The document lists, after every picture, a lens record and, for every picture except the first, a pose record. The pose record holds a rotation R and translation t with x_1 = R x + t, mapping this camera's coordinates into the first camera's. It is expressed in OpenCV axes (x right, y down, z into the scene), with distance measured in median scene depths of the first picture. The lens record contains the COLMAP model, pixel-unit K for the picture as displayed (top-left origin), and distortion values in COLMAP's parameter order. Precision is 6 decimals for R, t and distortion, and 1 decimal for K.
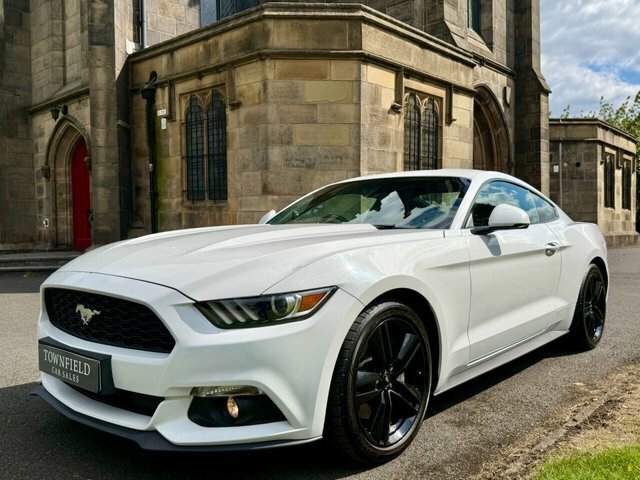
lens RADIAL K [[553.5, 0, 321.3], [0, 553.5, 243.2], [0, 0, 1]] dist [0.153226, -0.298858]
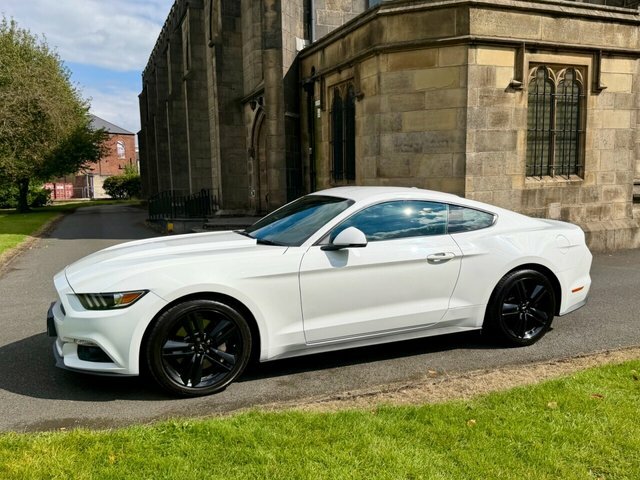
lens RADIAL K [[553.5, 0, 321.3], [0, 553.5, 243.2], [0, 0, 1]] dist [0.153226, -0.298858]
pose [[0.898322, 0.045060, -0.437021, 0.293017], [-0.008270, 0.996285, 0.085725, -0.050537], [0.439260, -0.073394, 0.895357, -0.066024]]
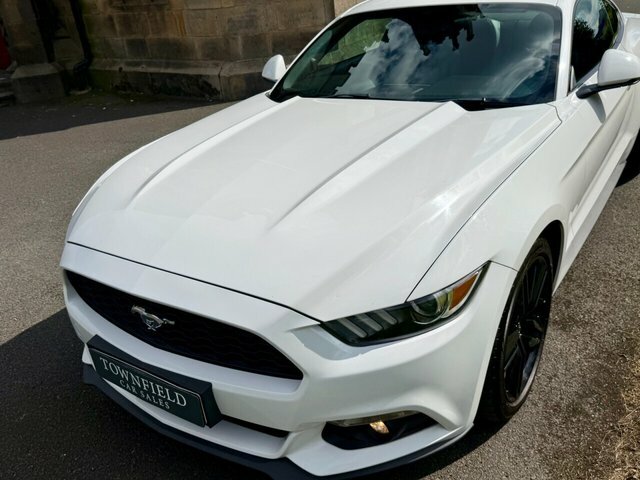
lens RADIAL K [[561.9, 0, 319.1], [0, 561.9, 244.6], [0, 0, 1]] dist [0.063798, -0.117490]
pose [[0.988277, -0.138030, 0.065243, -0.058300], [0.100115, 0.908538, 0.405629, -0.065144], [-0.115264, -0.394342, 0.911706, 0.080821]]
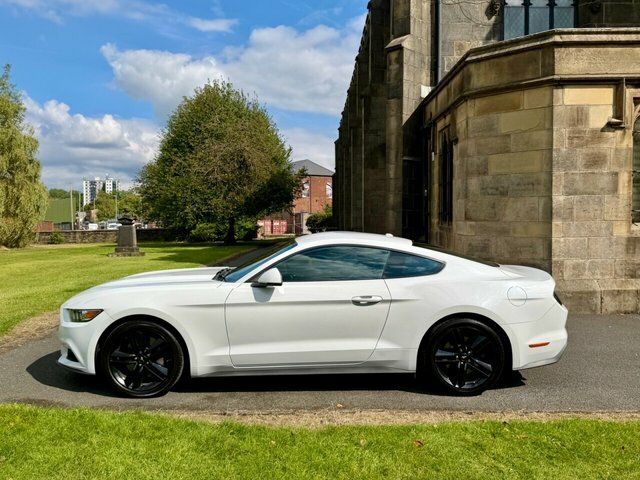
lens RADIAL K [[553.5, 0, 321.3], [0, 553.5, 243.2], [0, 0, 1]] dist [0.153226, -0.298858]
pose [[0.673658, 0.038292, -0.738051, 0.532944], [-0.028130, 0.999262, 0.026168, -0.063299], [0.738508, 0.003133, 0.674238, 0.032293]]
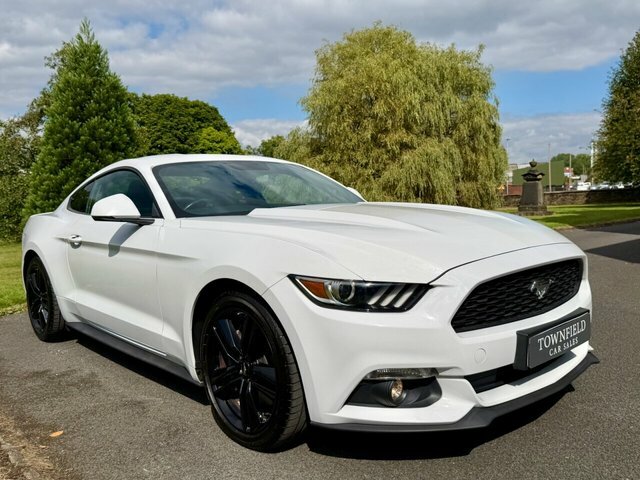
lens RADIAL K [[554.6, 0, 320.3], [0, 554.6, 240.1], [0, 0, 1]] dist [0.150560, -0.310841]
pose [[-0.115883, 0.092013, -0.988992, 0.436784], [0.008292, 0.995755, 0.091671, -0.028343], [0.993228, 0.002422, -0.116154, 0.553933]]
